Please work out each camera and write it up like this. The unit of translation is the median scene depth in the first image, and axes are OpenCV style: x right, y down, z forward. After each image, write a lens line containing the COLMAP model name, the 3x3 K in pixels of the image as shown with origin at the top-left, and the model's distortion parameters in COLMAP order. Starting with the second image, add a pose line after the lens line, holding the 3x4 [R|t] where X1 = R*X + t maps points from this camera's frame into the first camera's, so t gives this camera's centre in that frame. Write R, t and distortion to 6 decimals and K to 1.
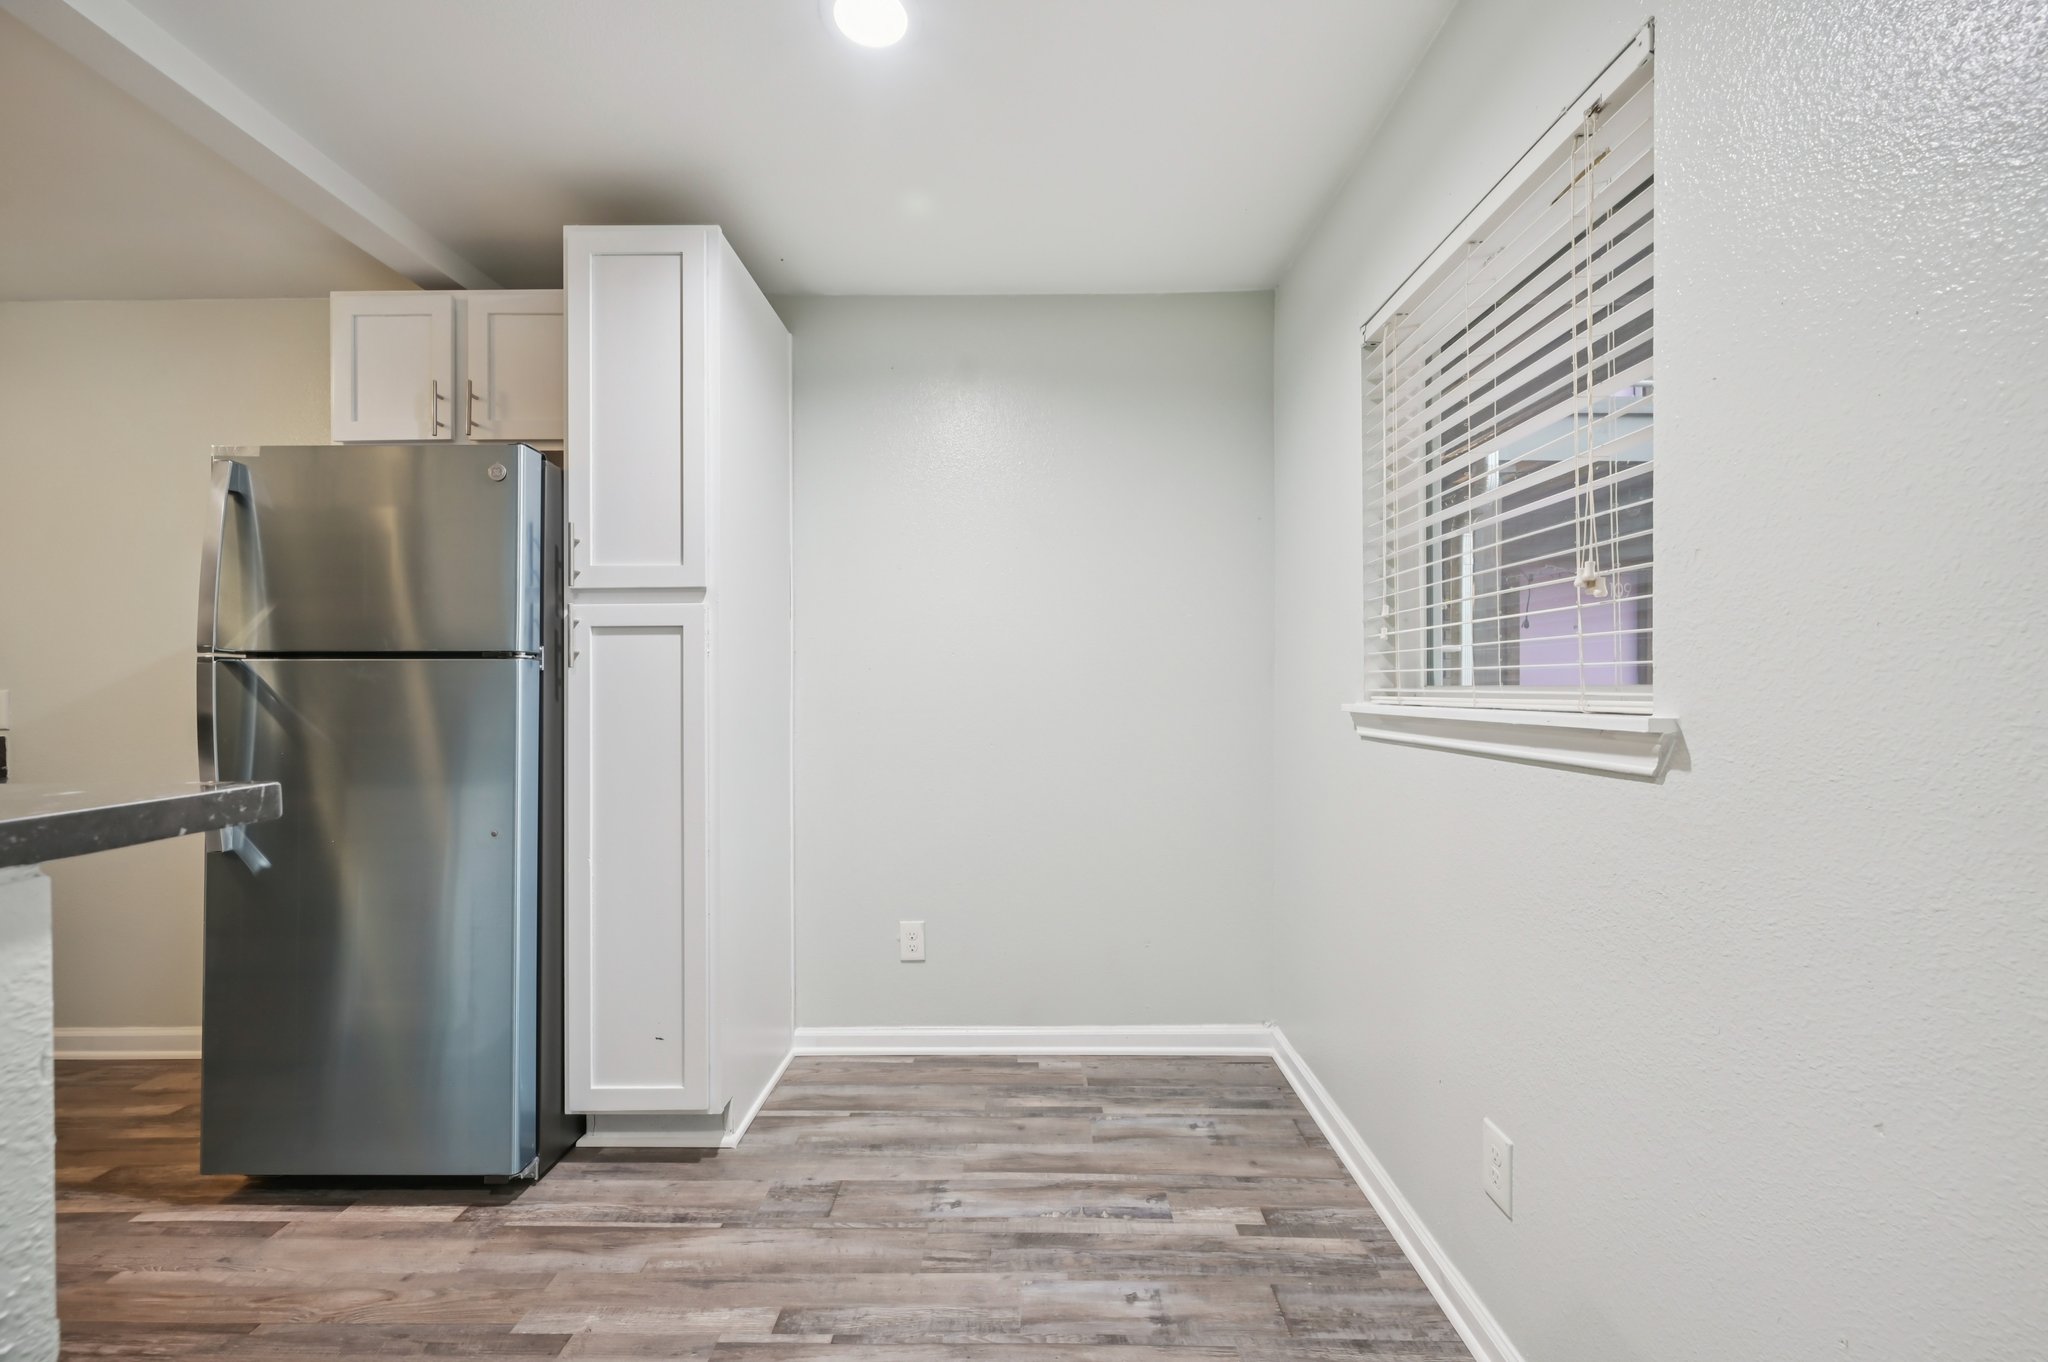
lens RADIAL K [[816.3, 0, 1024.9], [0, 816.3, 692.1], [0, 0, 1]] dist [-0.000921, 0.000470]
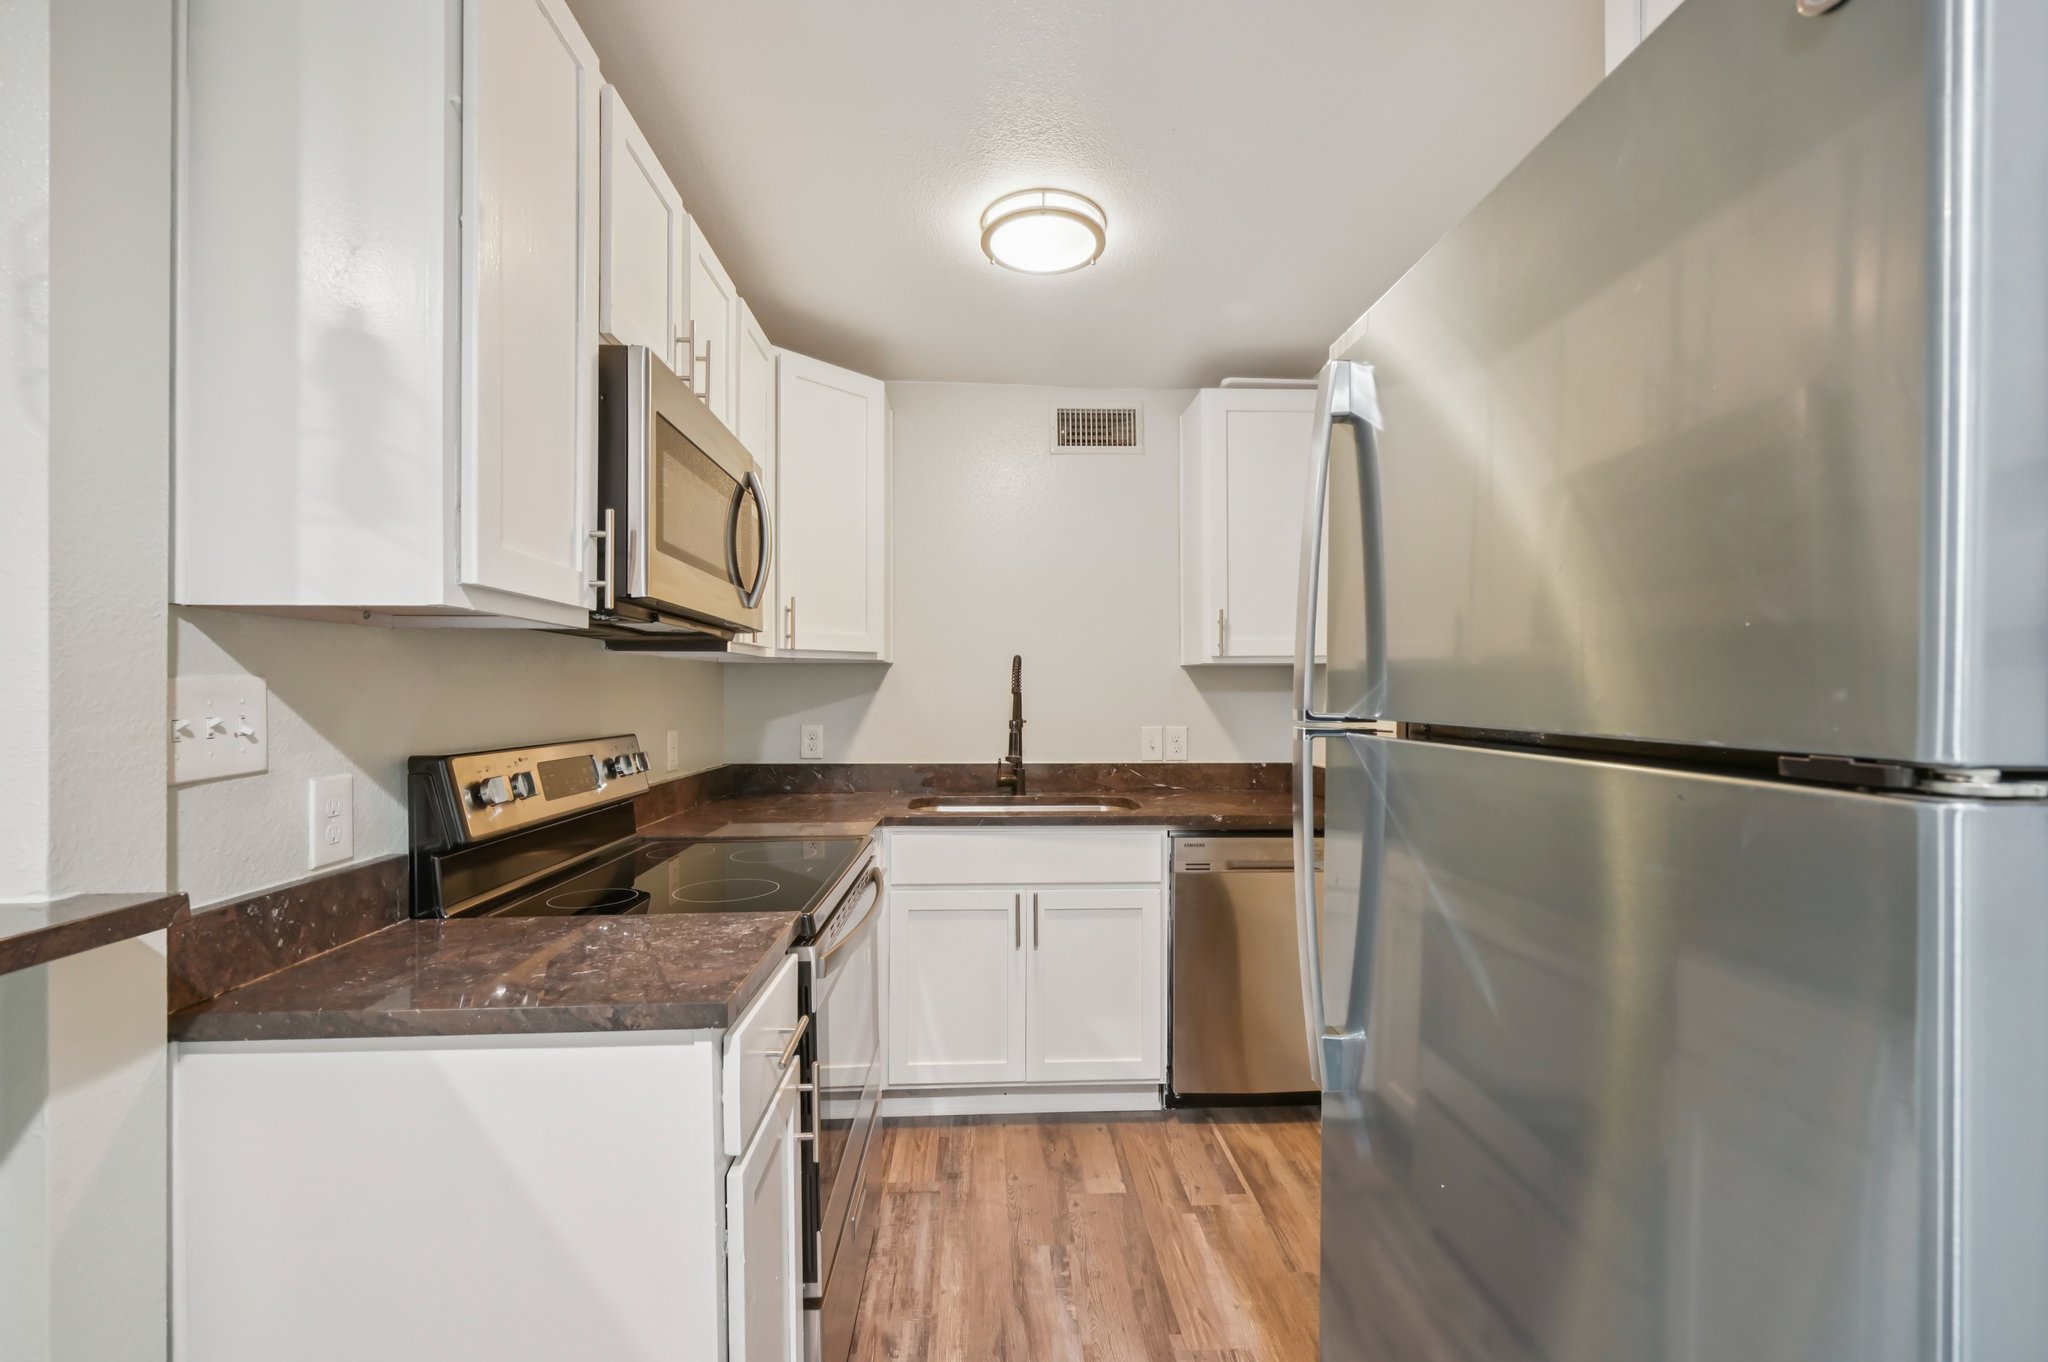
lens RADIAL K [[852.0, 0, 992.6], [0, 852.0, 693.2], [0, 0, 1]] dist [-0.002963, 0.000540]
pose [[0.036724, 0.006965, -0.999301, -0.426029], [0.000315, 0.999976, 0.006981, -0.067142], [0.999325, -0.000572, 0.036721, 0.761395]]
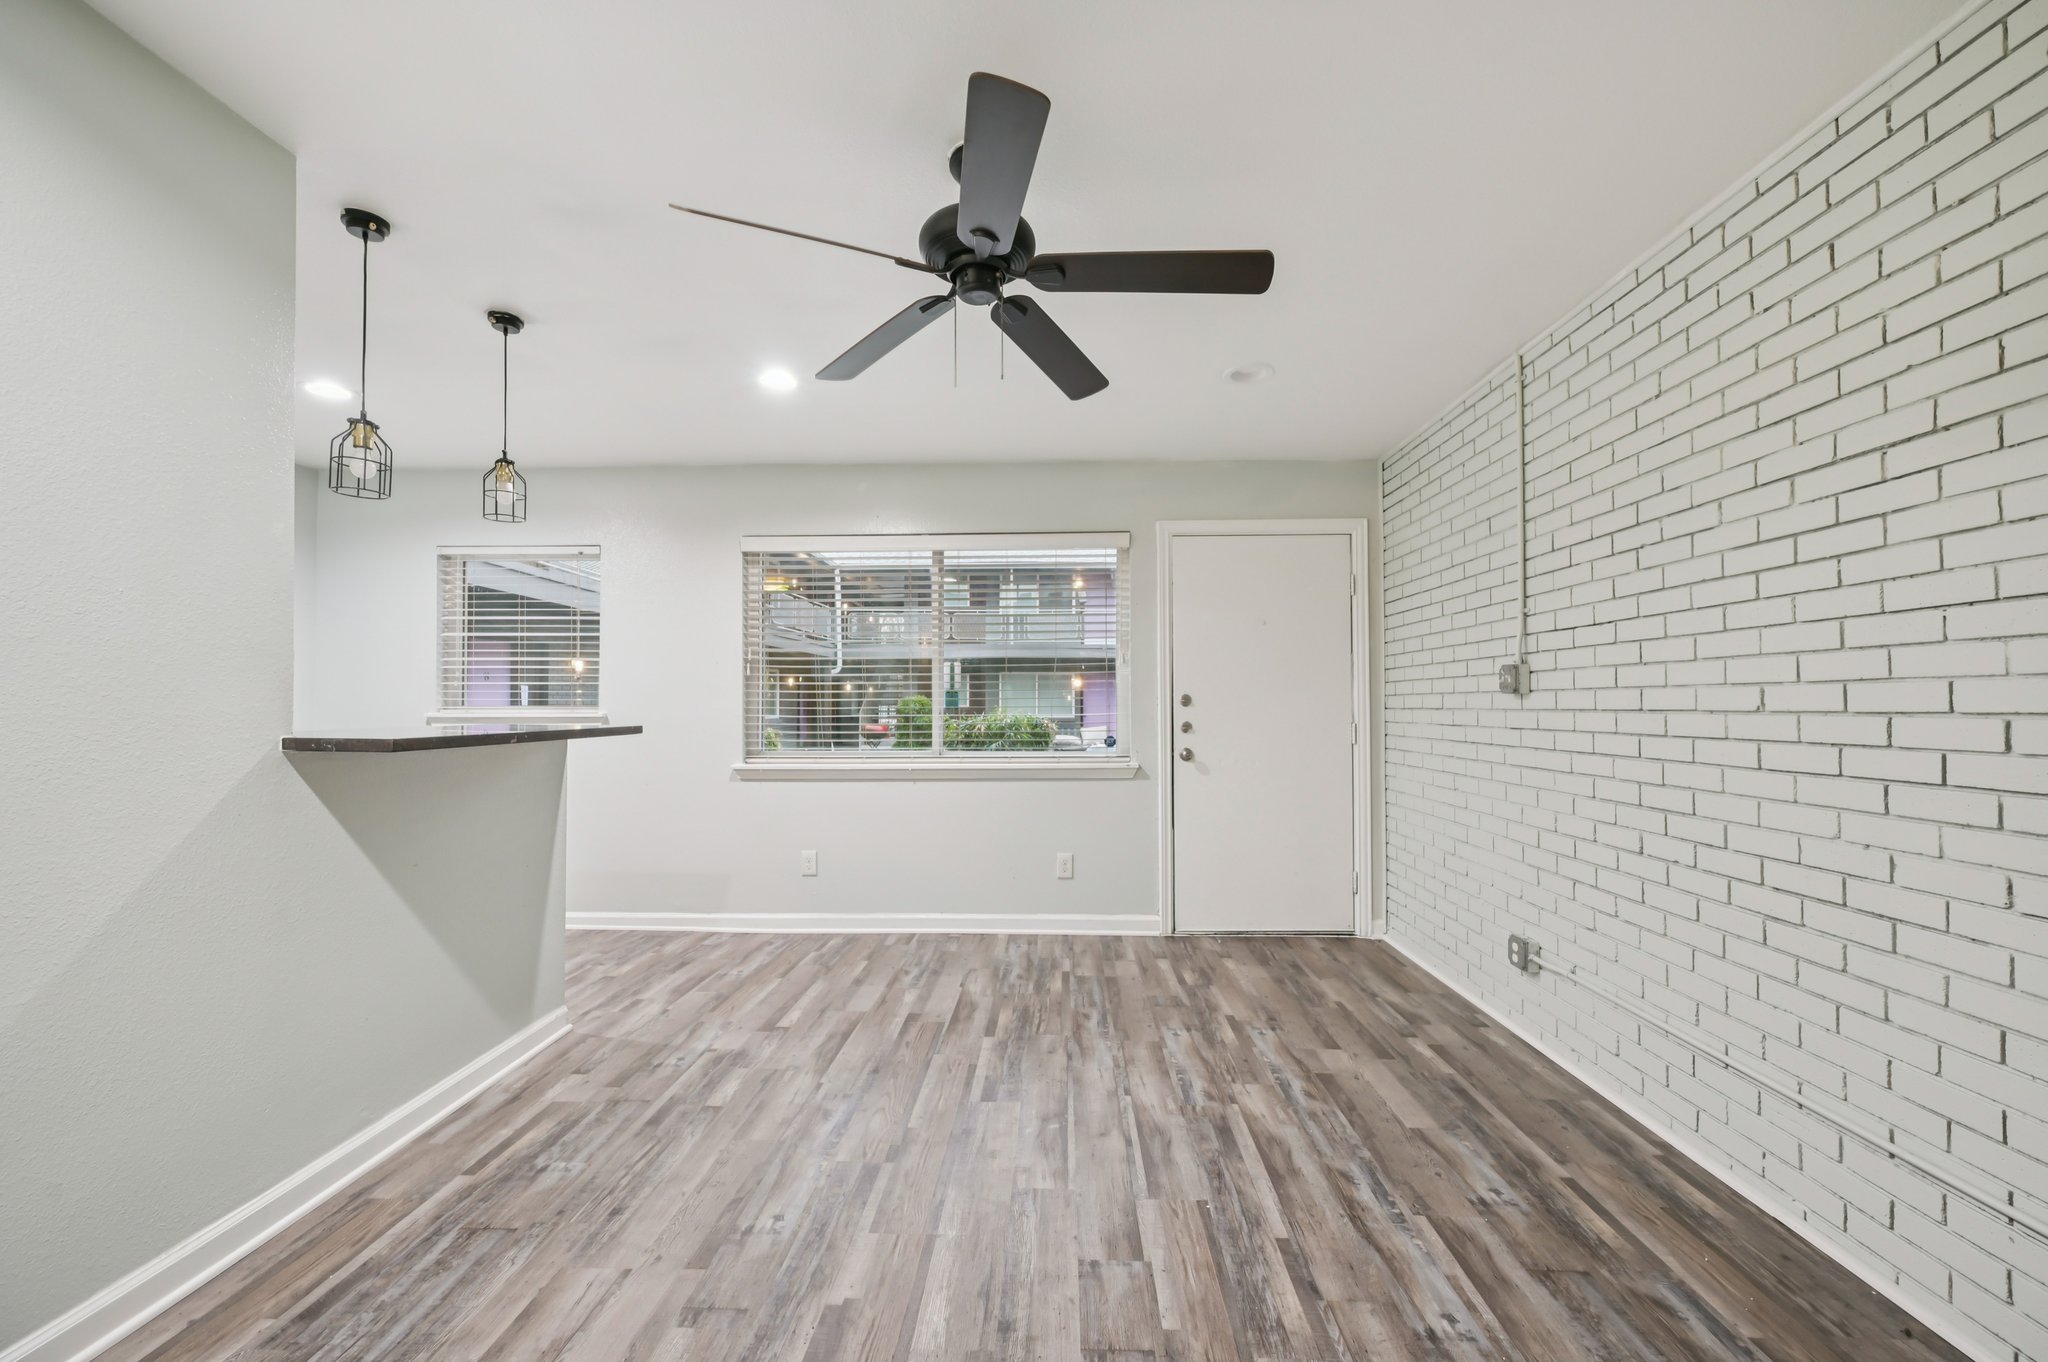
lens RADIAL K [[816.3, 0, 1022.1], [0, 816.3, 693.2], [0, 0, 1]] dist [-0.000921, 0.000470]
pose [[0.024716, 0.022790, 0.999435, -1.826191], [0.002168, 0.999737, -0.022851, 0.013661], [-0.999692, 0.002731, 0.024660, -0.682587]]
